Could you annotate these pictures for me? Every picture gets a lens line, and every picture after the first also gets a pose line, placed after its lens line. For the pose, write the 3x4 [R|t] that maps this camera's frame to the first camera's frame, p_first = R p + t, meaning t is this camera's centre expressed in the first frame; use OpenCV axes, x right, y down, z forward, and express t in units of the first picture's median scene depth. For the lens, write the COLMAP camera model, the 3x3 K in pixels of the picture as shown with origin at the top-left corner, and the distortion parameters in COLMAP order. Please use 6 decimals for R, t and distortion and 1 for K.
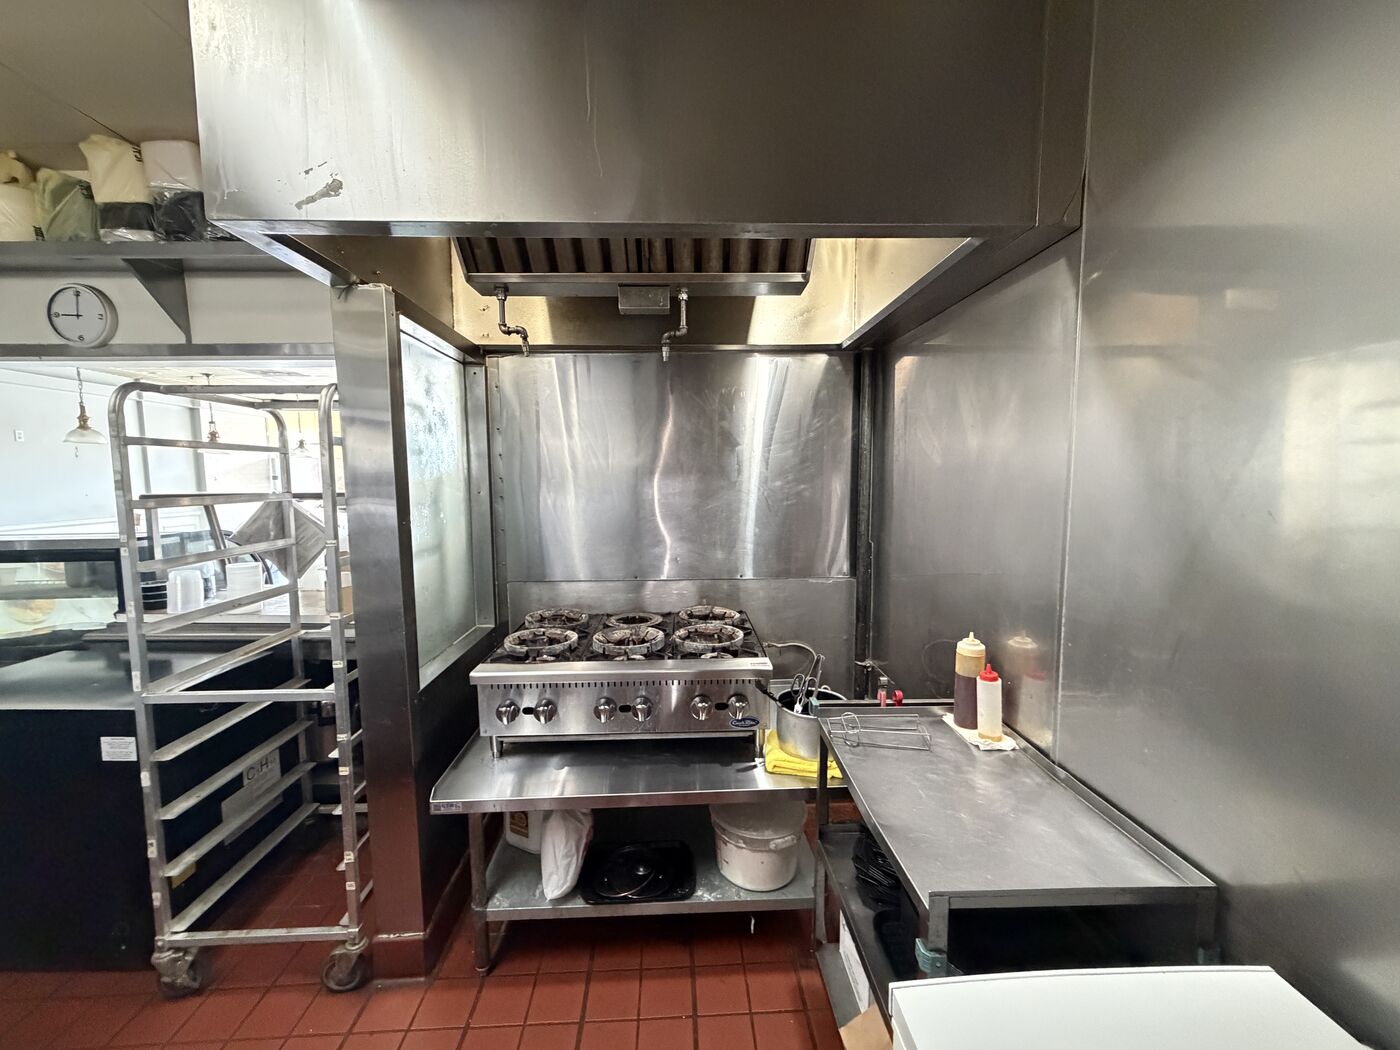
lens RADIAL K [[556.1, 0, 695.5], [0, 556.1, 526.2], [0, 0, 1]] dist [-0.000740, -0.000208]
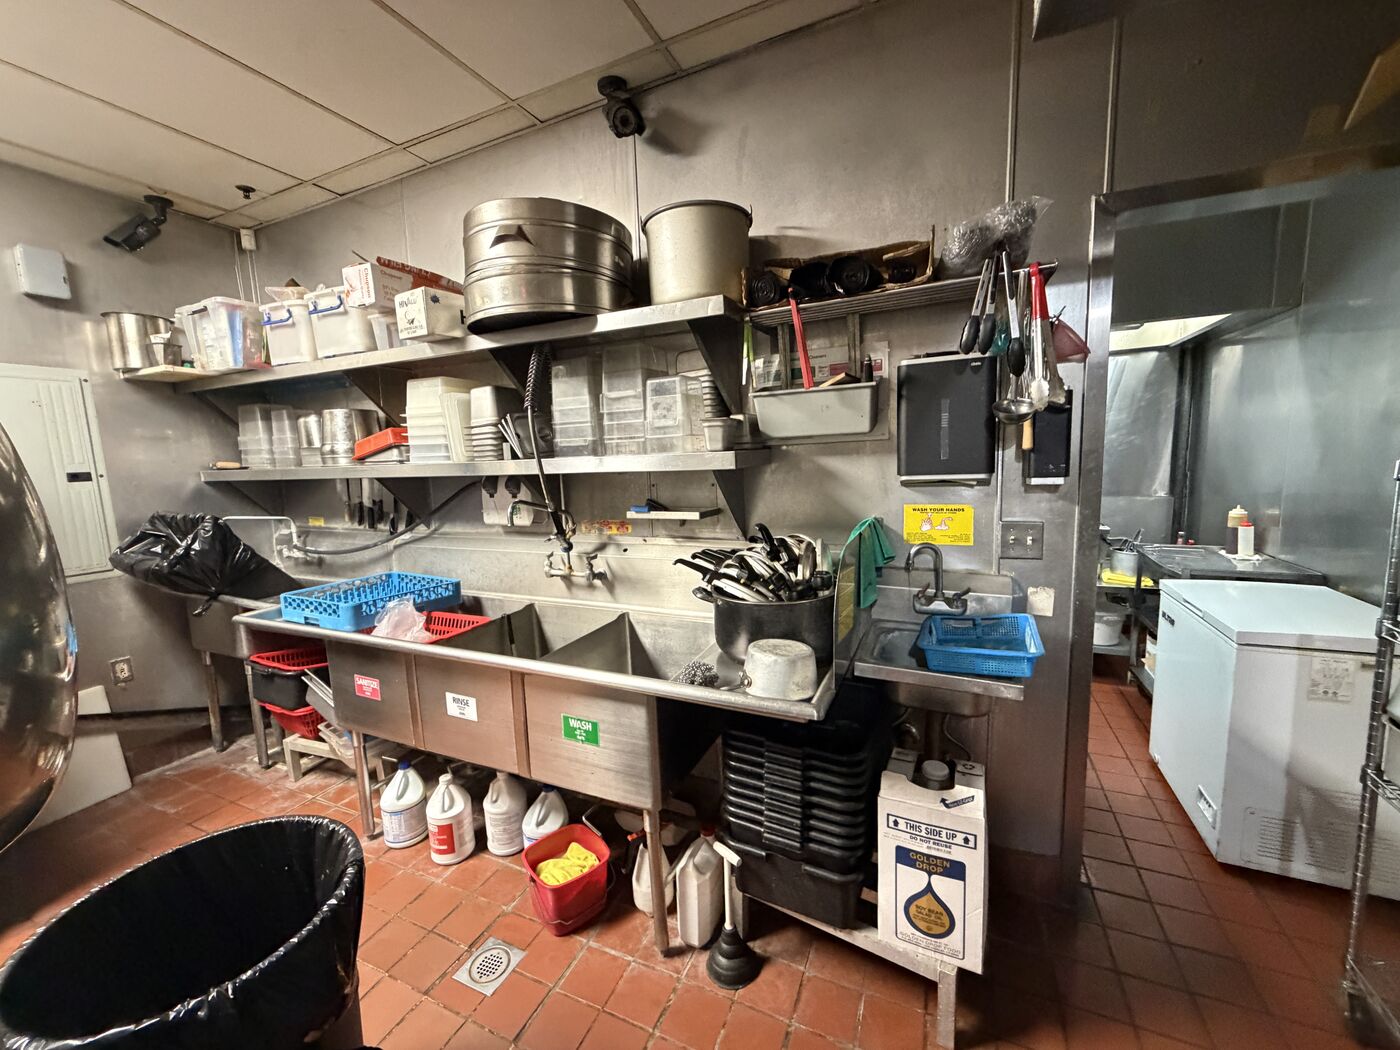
lens RADIAL K [[556.1, 0, 695.5], [0, 556.1, 526.2], [0, 0, 1]] dist [-0.000740, -0.000208]
pose [[0.888679, 0.034772, -0.457209, -0.186157], [-0.014306, 0.998738, 0.048152, 0.125551], [0.458306, -0.036251, 0.888055, -1.000180]]
